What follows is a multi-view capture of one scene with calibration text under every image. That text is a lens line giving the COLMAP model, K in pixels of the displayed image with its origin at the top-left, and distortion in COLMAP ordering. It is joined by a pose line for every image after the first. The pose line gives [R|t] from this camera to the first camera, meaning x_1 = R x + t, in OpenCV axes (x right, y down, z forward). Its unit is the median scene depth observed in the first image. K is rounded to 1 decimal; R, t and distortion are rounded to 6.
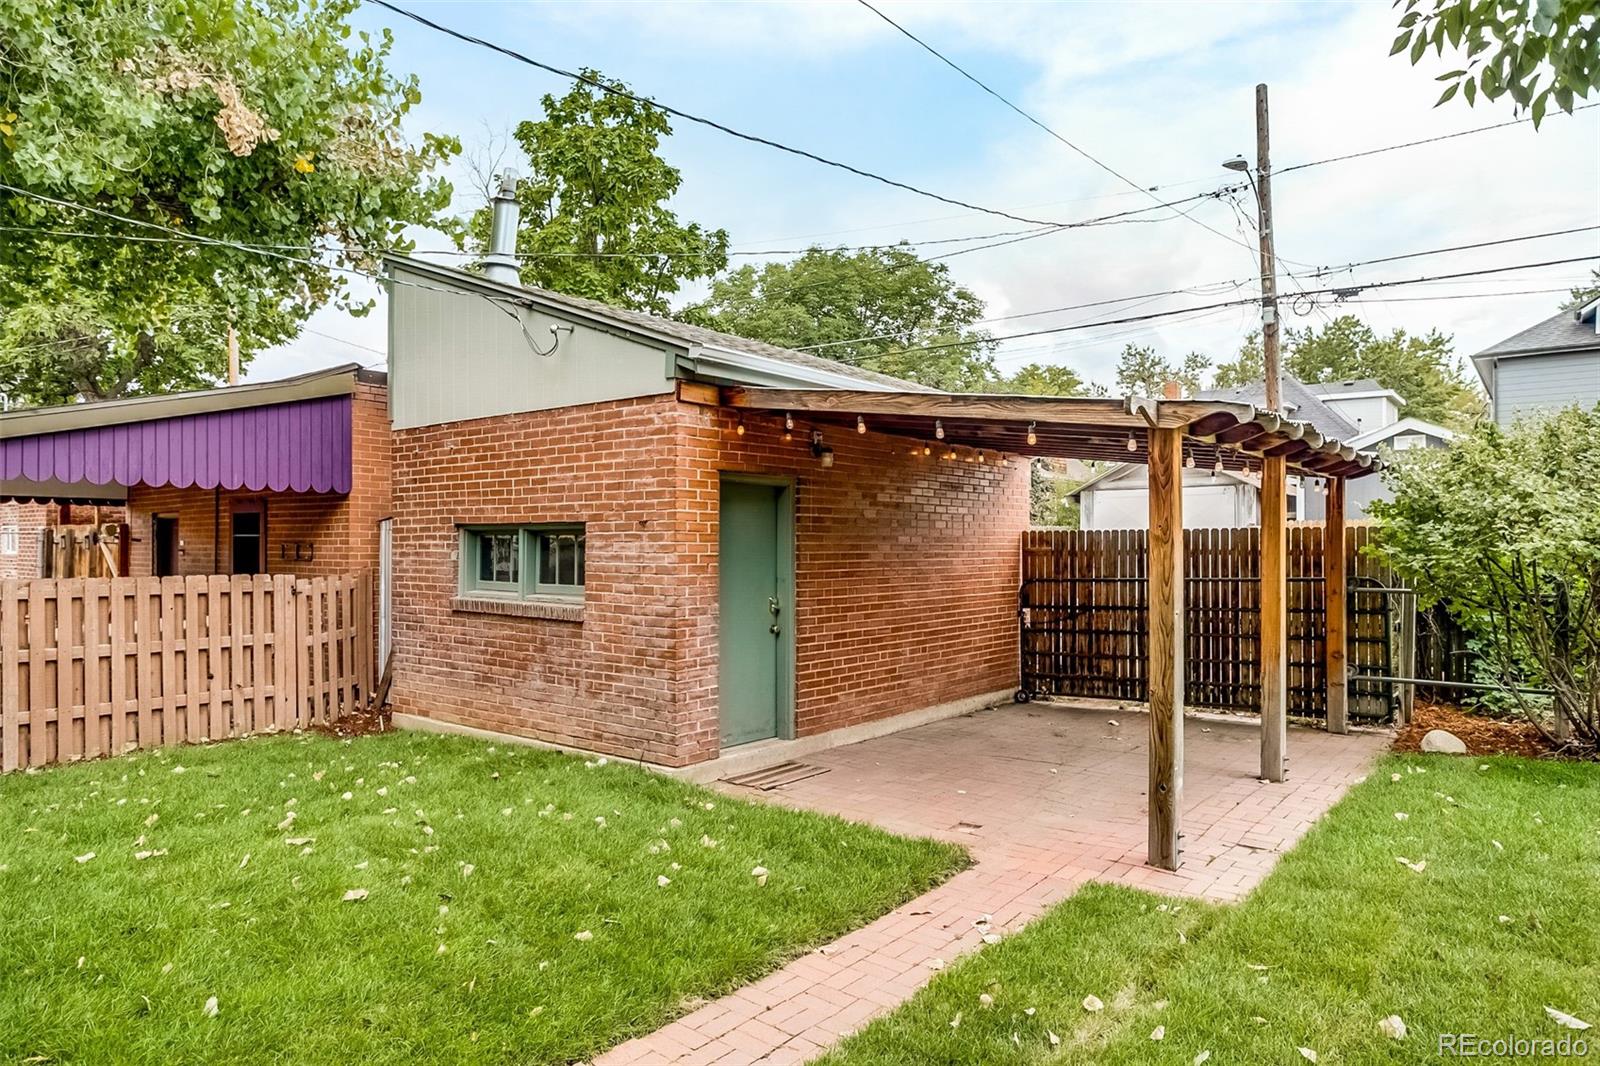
lens RADIAL K [[999.2, 0, 800.3], [0, 999.2, 529.3], [0, 0, 1]] dist [-0.023716, -0.000037]
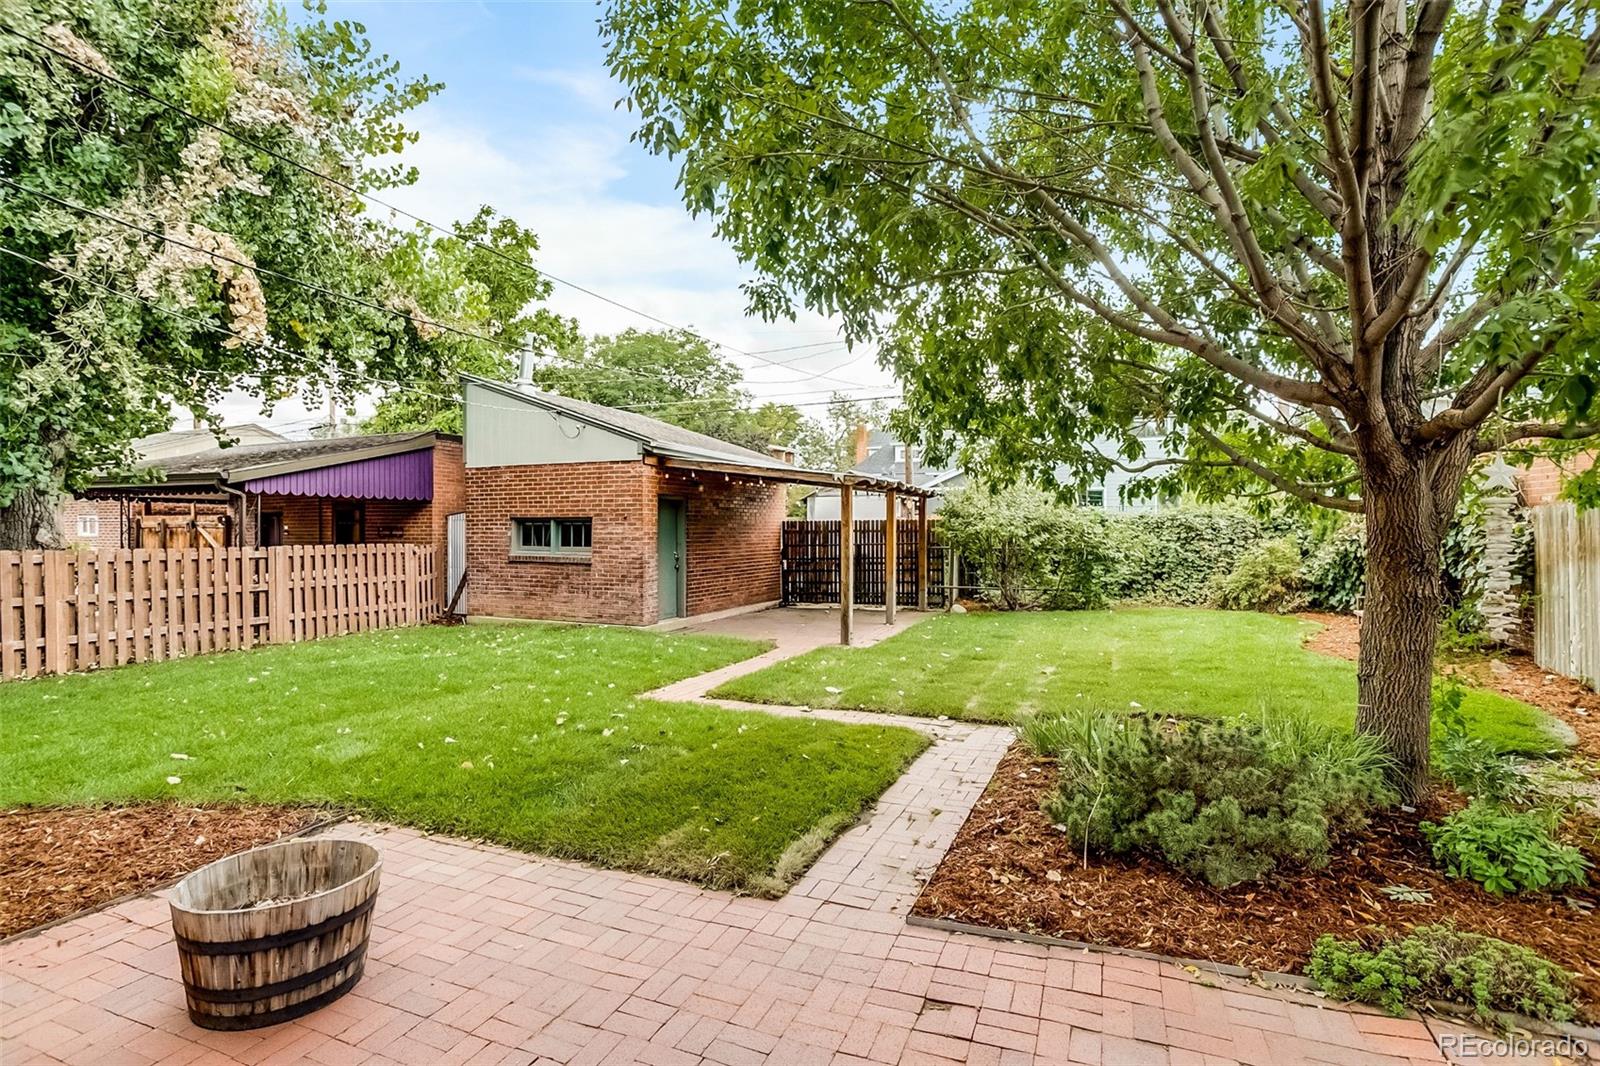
lens RADIAL K [[841.1, 0, 800.1], [0, 841.1, 534.8], [0, 0, 1]] dist [-0.000120, 0.000020]
pose [[0.961635, -0.003308, 0.274312, -0.250416], [-0.002466, 0.999783, 0.020701, -0.007026], [-0.274321, -0.020583, 0.961418, -0.763032]]
